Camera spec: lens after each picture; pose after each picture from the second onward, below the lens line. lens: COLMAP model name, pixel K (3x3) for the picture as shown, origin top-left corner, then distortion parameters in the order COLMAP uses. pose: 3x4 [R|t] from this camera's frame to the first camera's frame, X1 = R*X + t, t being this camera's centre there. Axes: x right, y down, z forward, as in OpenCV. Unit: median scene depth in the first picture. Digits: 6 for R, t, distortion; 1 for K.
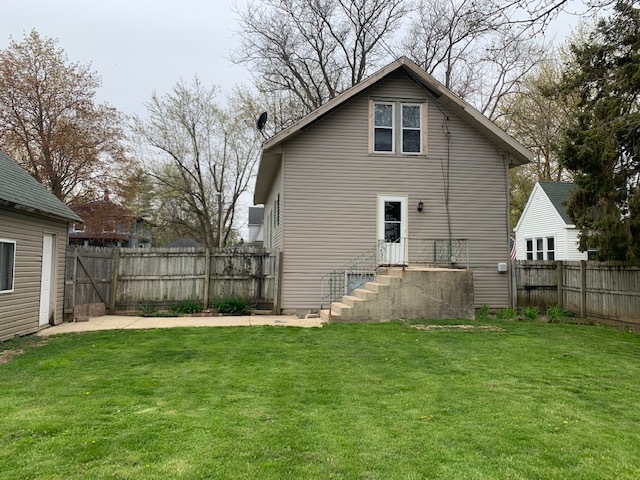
lens RADIAL K [[489.6, 0, 324.2], [0, 489.6, 233.6], [0, 0, 1]] dist [0.036668, -0.042746]
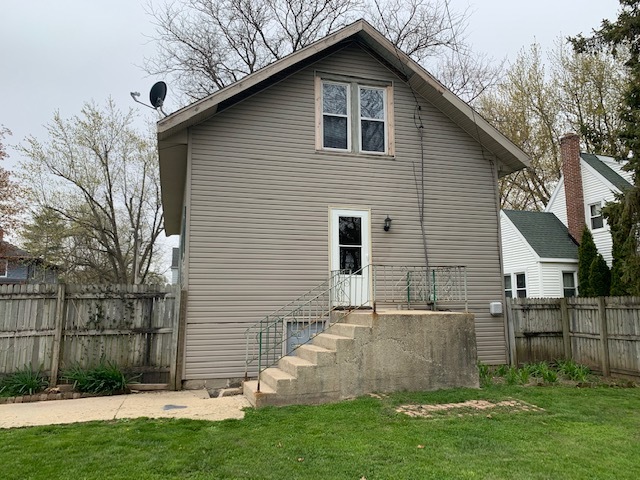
lens RADIAL K [[489.6, 0, 324.2], [0, 489.6, 233.6], [0, 0, 1]] dist [0.036668, -0.042746]
pose [[0.991253, 0.001601, 0.131967, 0.009637], [0.010631, 0.995709, -0.091930, 0.023329], [-0.131548, 0.092529, 0.986982, 0.309905]]
